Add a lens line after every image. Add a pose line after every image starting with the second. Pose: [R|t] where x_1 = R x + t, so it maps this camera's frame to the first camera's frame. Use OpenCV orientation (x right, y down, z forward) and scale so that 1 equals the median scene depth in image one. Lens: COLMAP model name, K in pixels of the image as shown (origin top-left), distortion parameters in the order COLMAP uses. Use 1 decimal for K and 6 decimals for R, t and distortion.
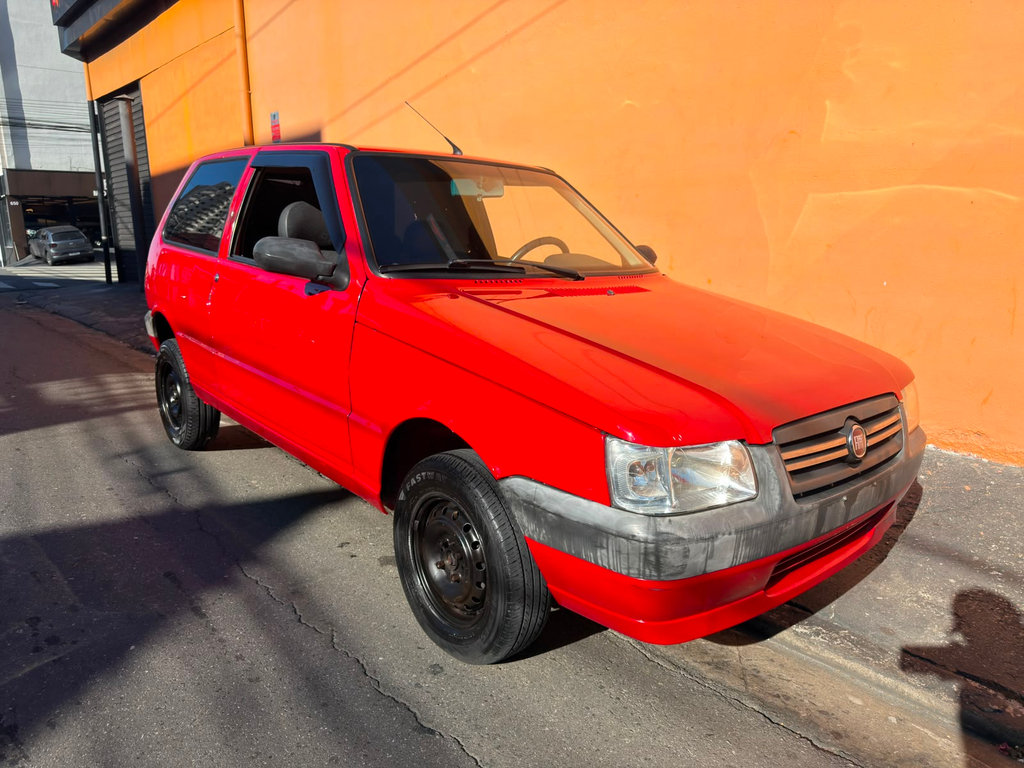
lens RADIAL K [[720.1, 0, 512.0], [0, 720.1, 384.0], [0, 0, 1]] dist [-0.009224, -0.003852]
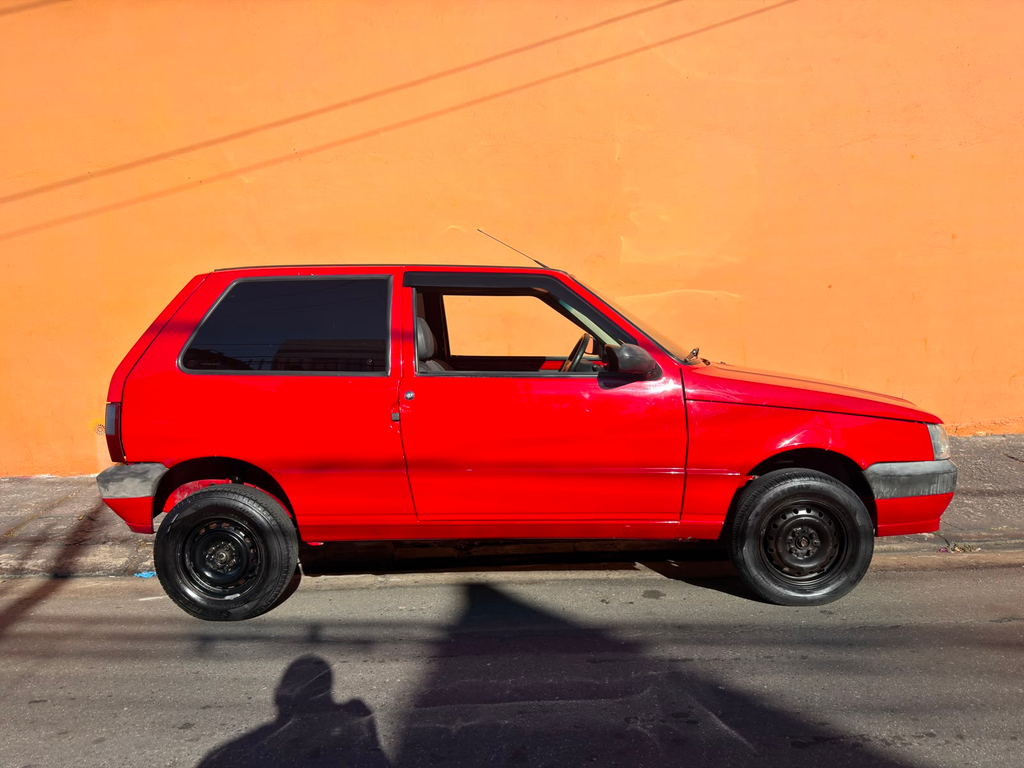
lens RADIAL K [[724.5, 0, 494.3], [0, 724.5, 383.1], [0, 0, 1]] dist [0.010466, -0.002676]
pose [[0.679770, -0.115225, 0.724318, -1.421004], [0.207689, 0.977400, -0.039430, -0.140566], [-0.703405, 0.177236, 0.688338, 0.304728]]
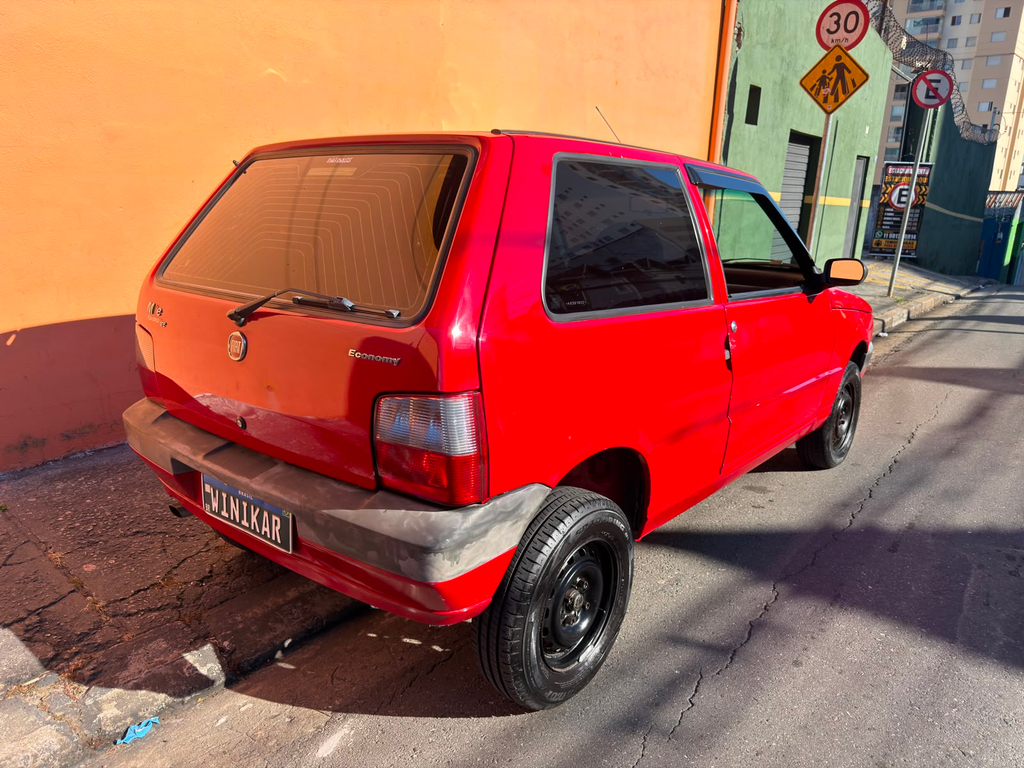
lens RADIAL K [[744.8, 0, 512.0], [0, 744.8, 384.0], [0, 0, 1]] dist [0.023680, -0.007579]
pose [[-0.178209, -0.265276, 0.947560, -1.592464], [0.182691, 0.937312, 0.296766, -0.520914], [-0.966884, 0.225997, -0.118574, 1.833076]]
